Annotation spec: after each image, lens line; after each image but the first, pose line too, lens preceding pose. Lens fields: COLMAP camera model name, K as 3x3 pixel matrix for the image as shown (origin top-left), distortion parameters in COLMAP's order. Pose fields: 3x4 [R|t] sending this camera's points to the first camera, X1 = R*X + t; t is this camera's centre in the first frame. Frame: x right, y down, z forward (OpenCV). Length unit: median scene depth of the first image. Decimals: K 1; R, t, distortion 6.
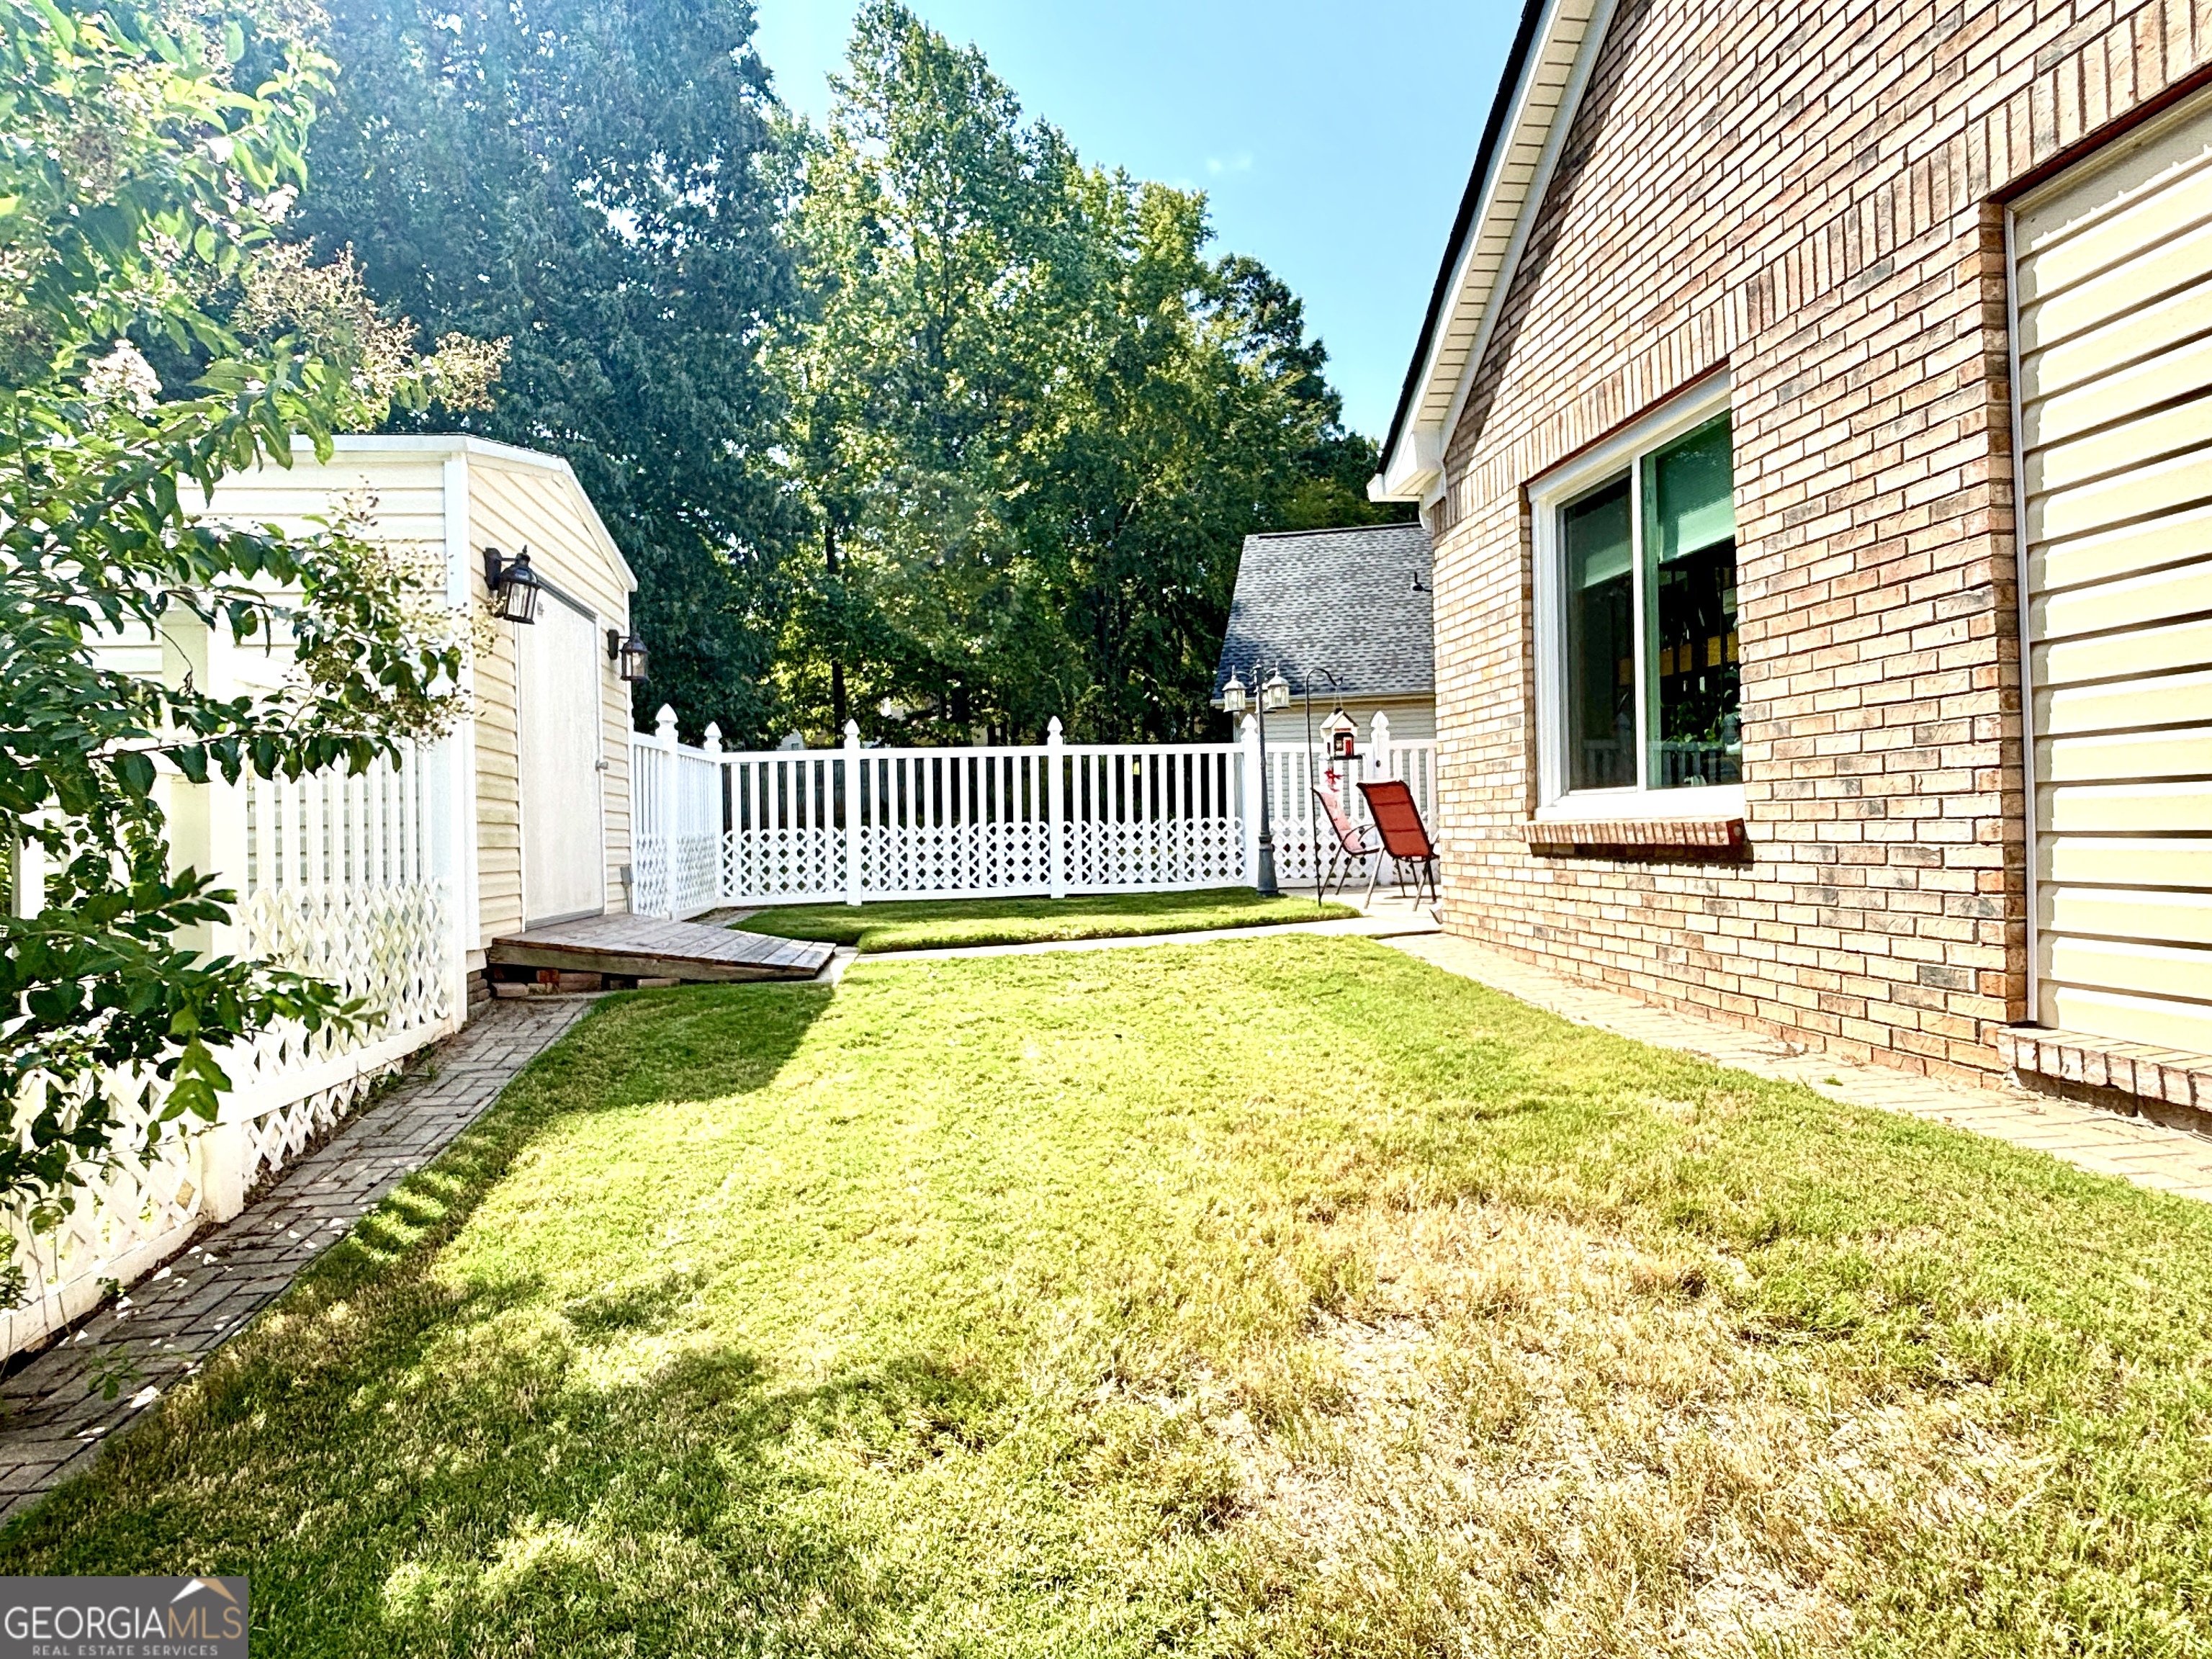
lens RADIAL K [[1240.4, 0, 1104.4], [0, 1240.4, 822.2], [0, 0, 1]] dist [-0.000620, -0.000430]
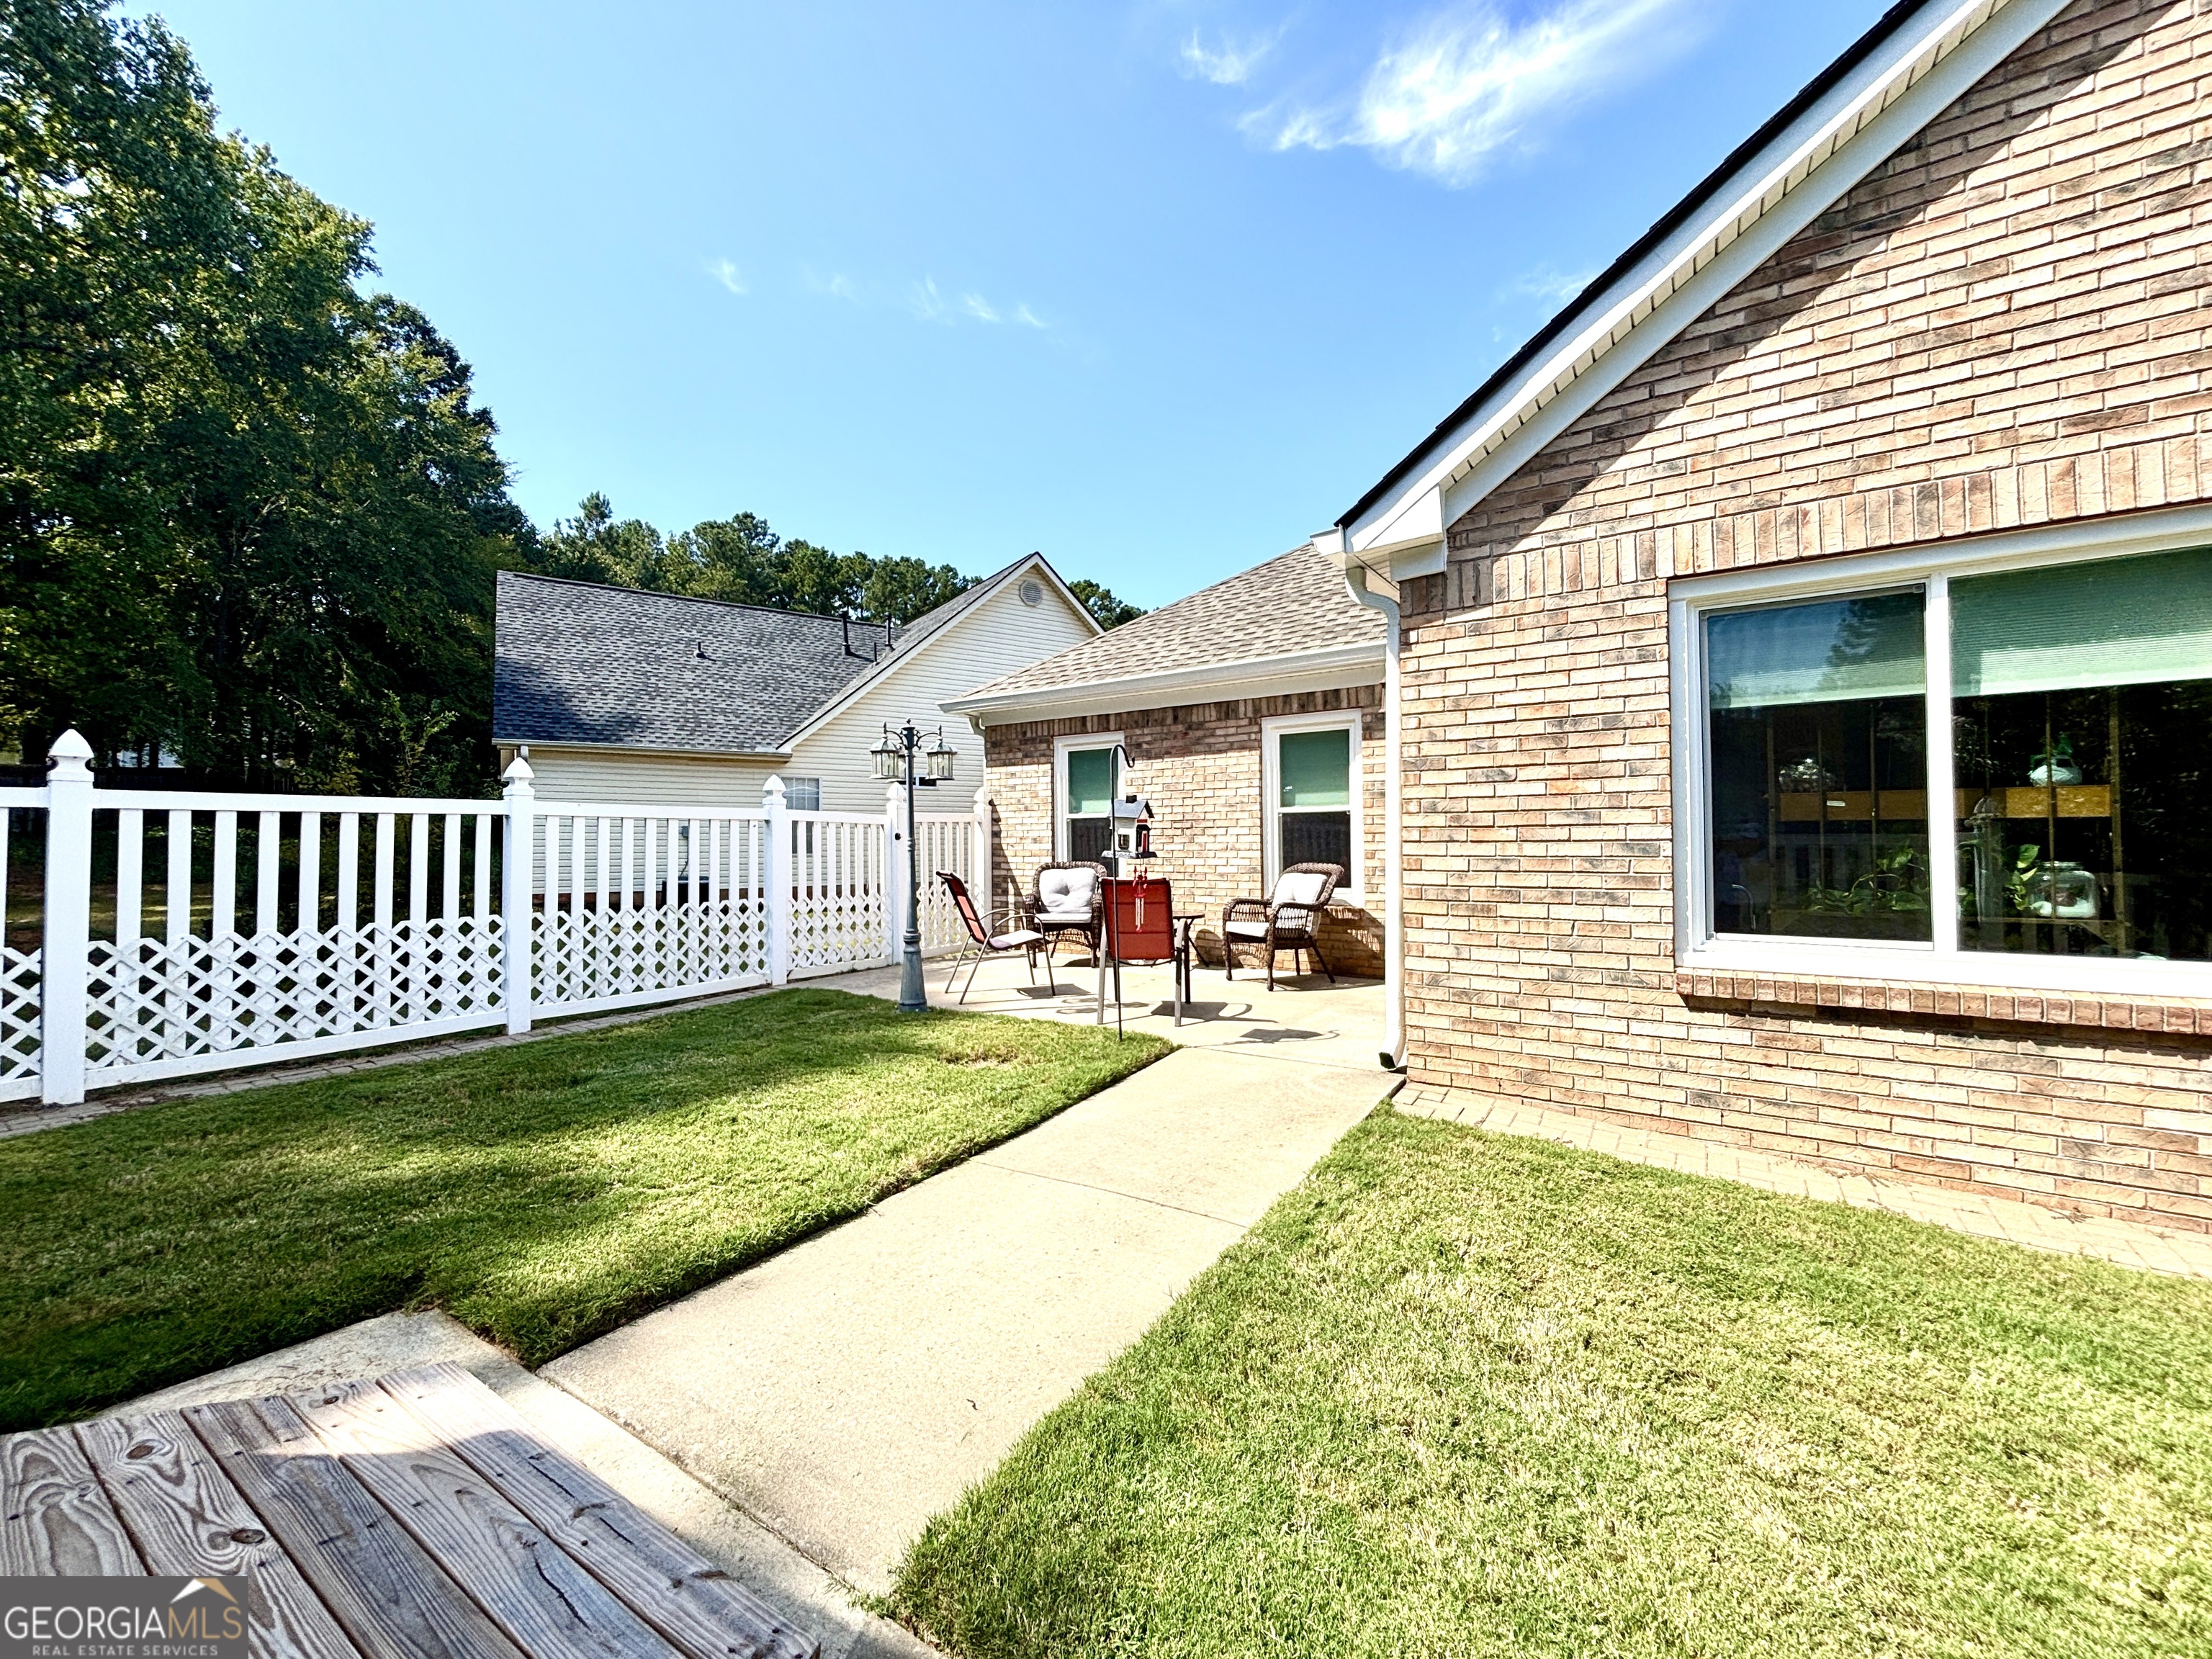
lens RADIAL K [[889.1, 0, 1099.5], [0, 889.1, 820.9], [0, 0, 1]] dist [-0.006269, 0.001916]
pose [[0.663930, 0.035806, 0.746937, -0.191039], [-0.012725, 0.999249, -0.036590, -0.037417], [-0.747687, 0.014789, 0.663887, 0.443628]]
